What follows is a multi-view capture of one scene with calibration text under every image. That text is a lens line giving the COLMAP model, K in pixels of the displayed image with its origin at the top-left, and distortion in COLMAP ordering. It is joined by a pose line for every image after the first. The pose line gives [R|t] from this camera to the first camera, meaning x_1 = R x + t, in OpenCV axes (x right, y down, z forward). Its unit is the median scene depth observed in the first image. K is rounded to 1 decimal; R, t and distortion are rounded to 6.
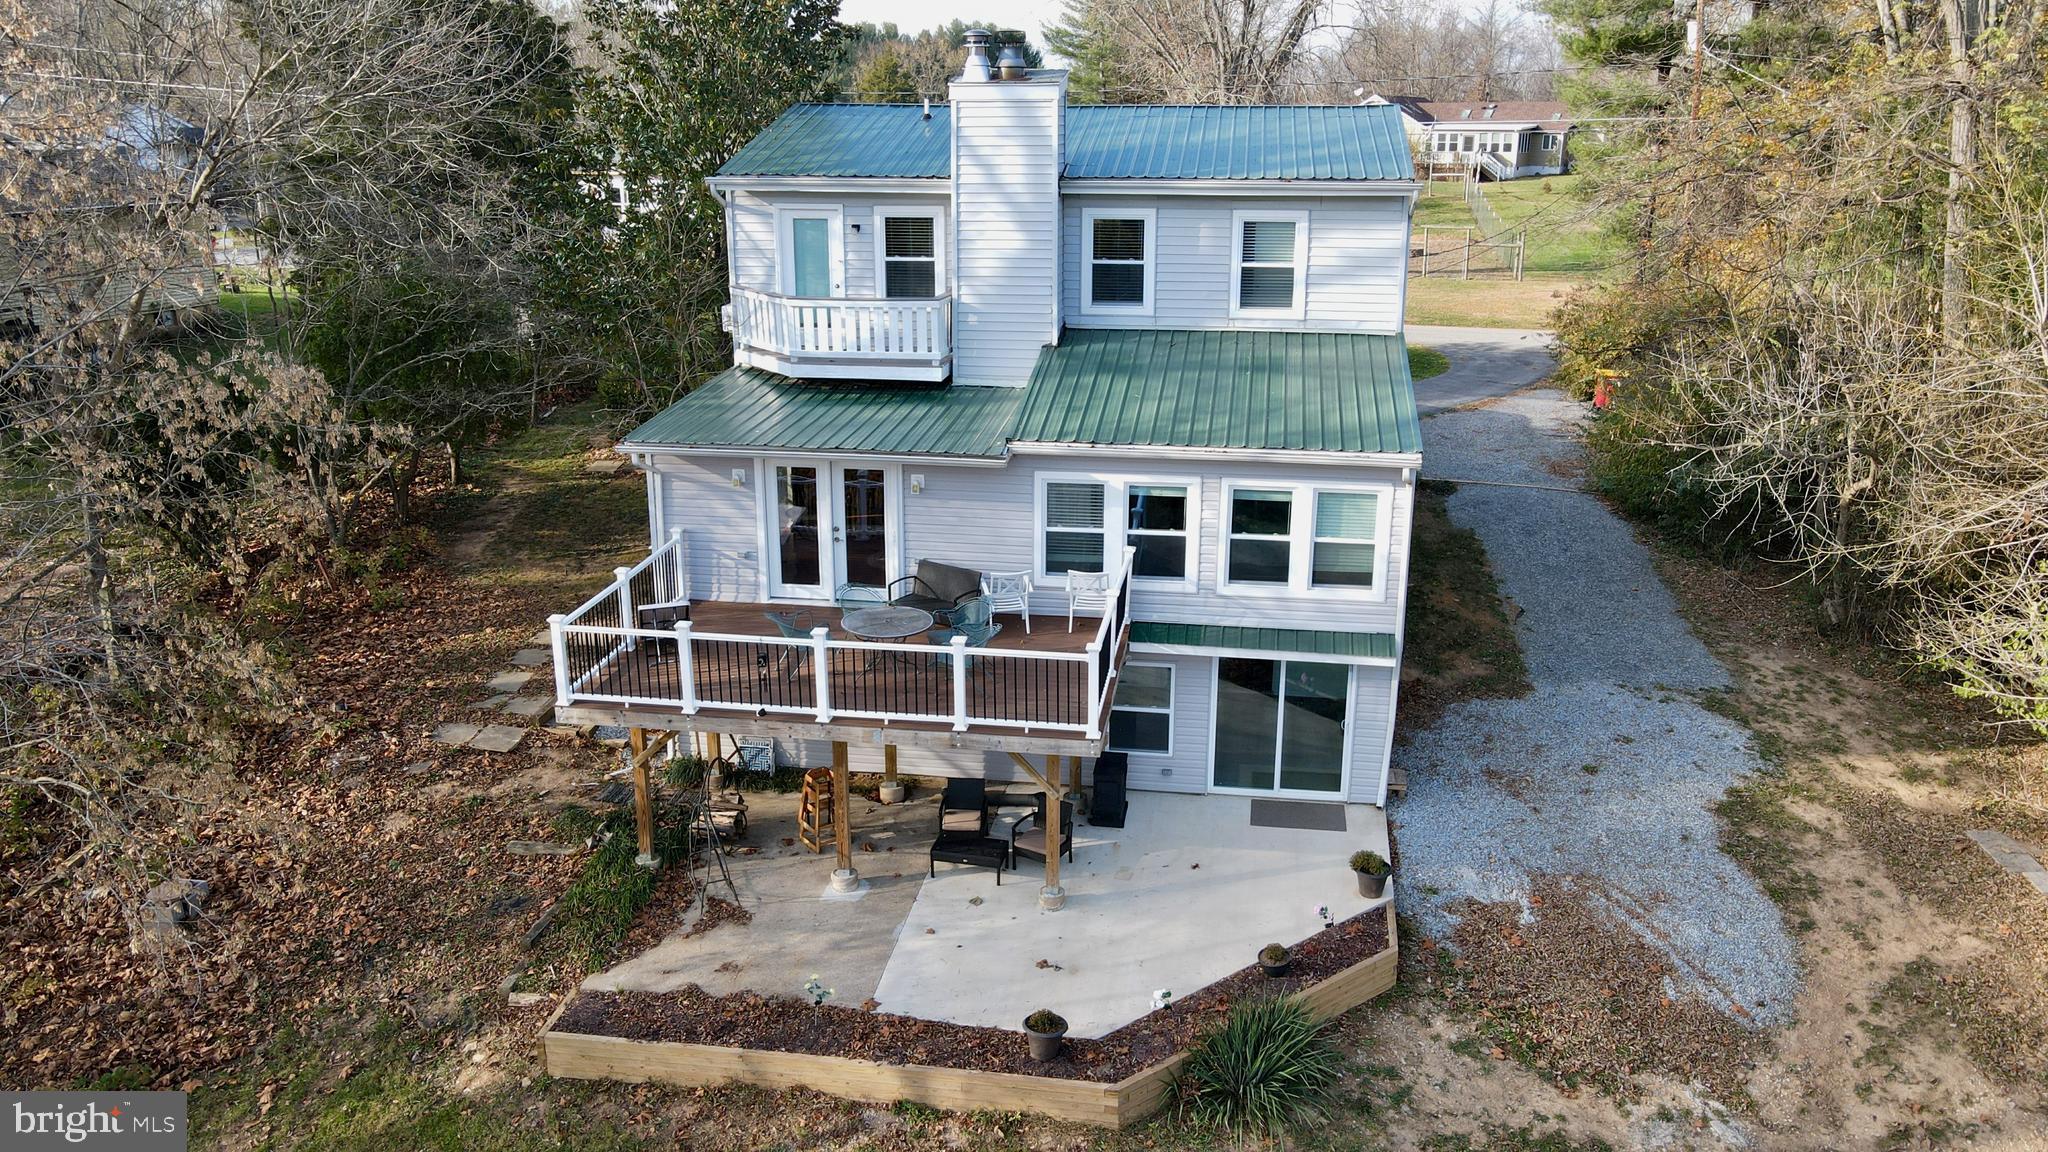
lens RADIAL K [[1525.3, 0, 1024.2], [0, 1525.3, 582.5], [0, 0, 1]] dist [-0.009624, 0.039835]
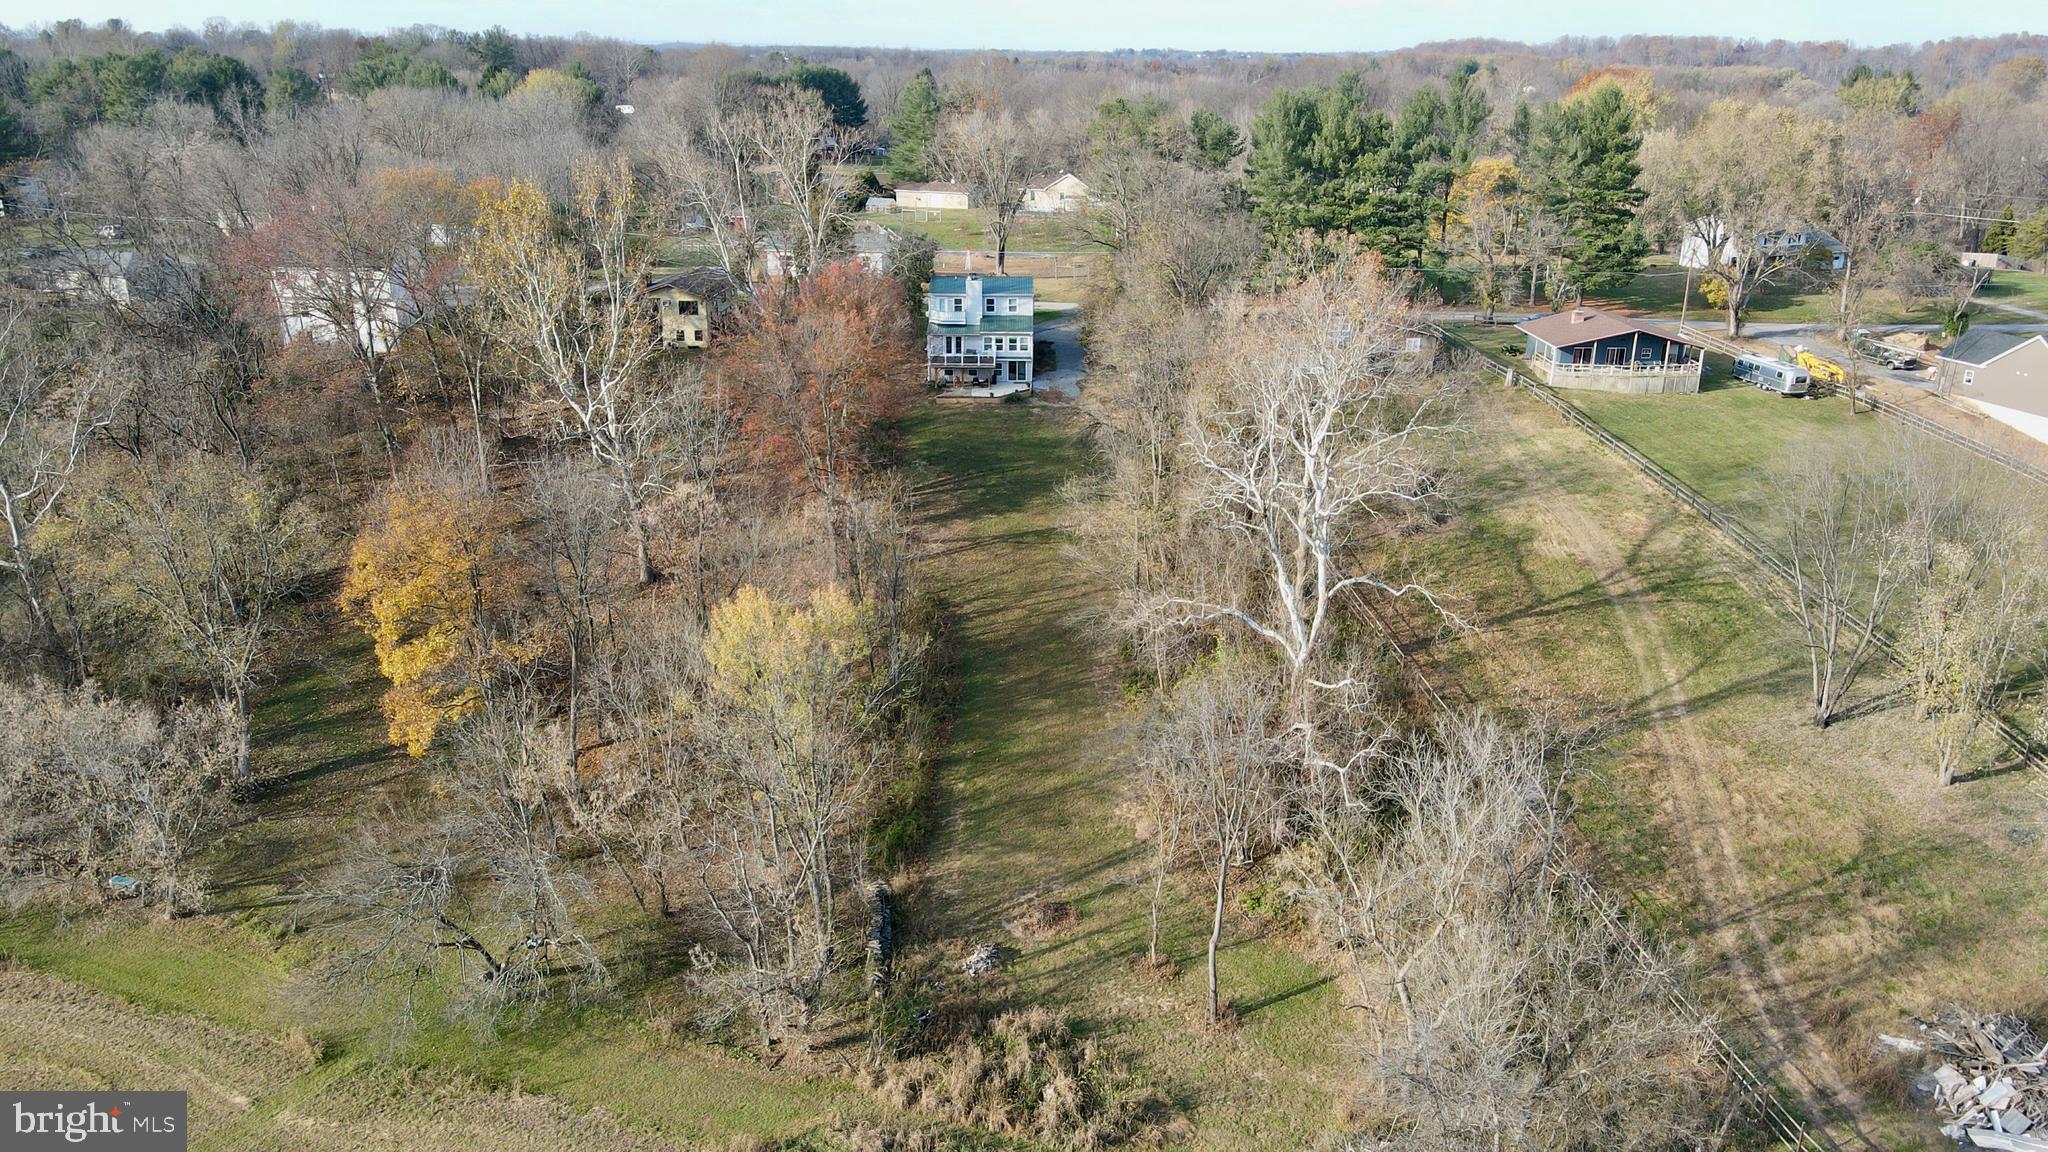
lens RADIAL K [[1525.3, 0, 1024.2], [0, 1525.3, 582.5], [0, 0, 1]] dist [-0.009624, 0.039835]
pose [[0.988519, -0.047982, 0.143277, -0.904252], [0.041713, 0.998050, 0.046445, 0.779045], [-0.145226, -0.039935, 0.988592, -6.348323]]
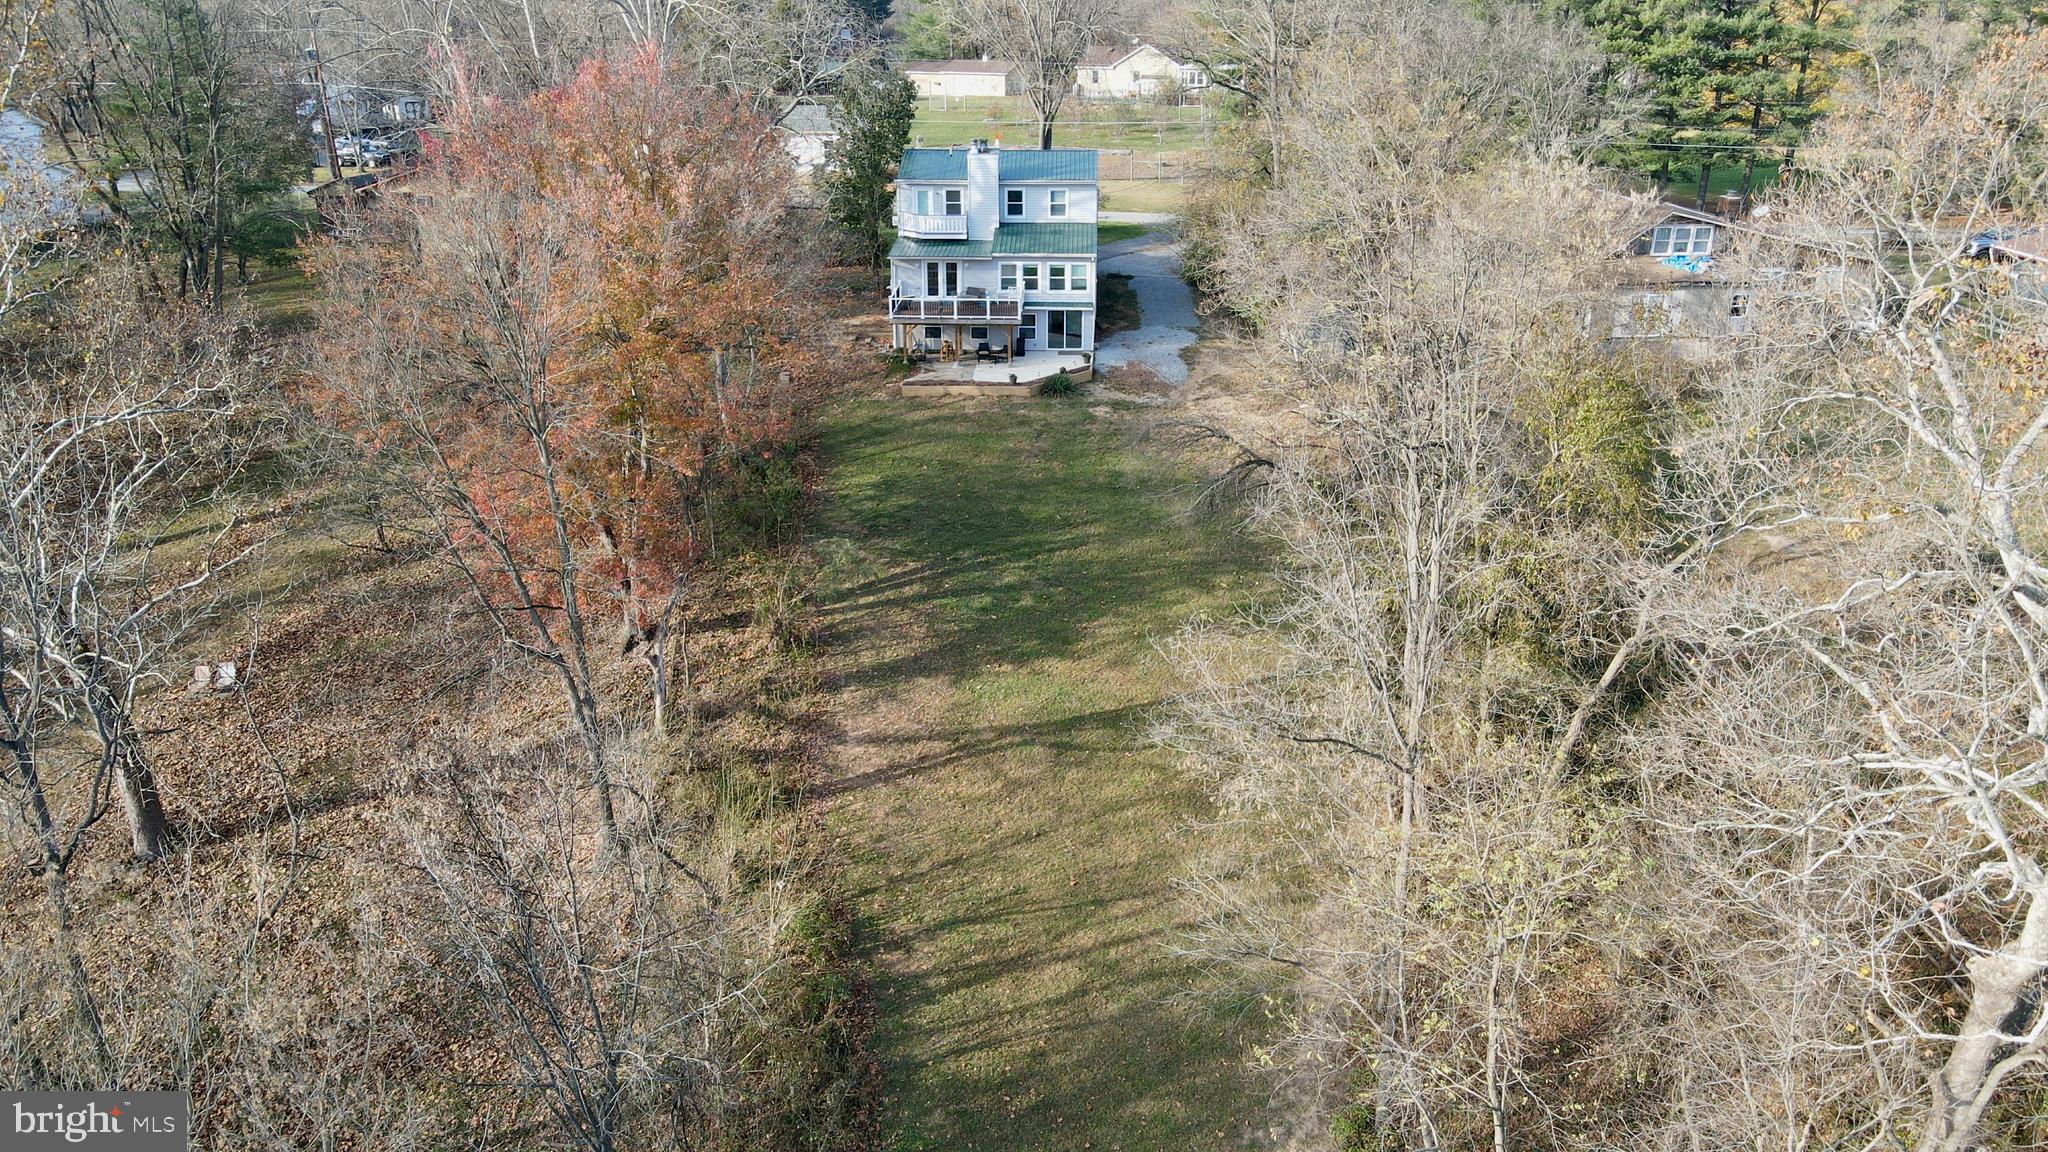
lens RADIAL K [[1530.8, 0, 1024.0], [0, 1530.8, 576.0], [0, 0, 1]] dist [-0.006241, 0.028813]
pose [[0.993463, -0.043631, 0.105484, -0.361247], [0.035789, 0.996532, 0.075122, 0.418489], [-0.108395, -0.070856, 0.991580, -2.811796]]
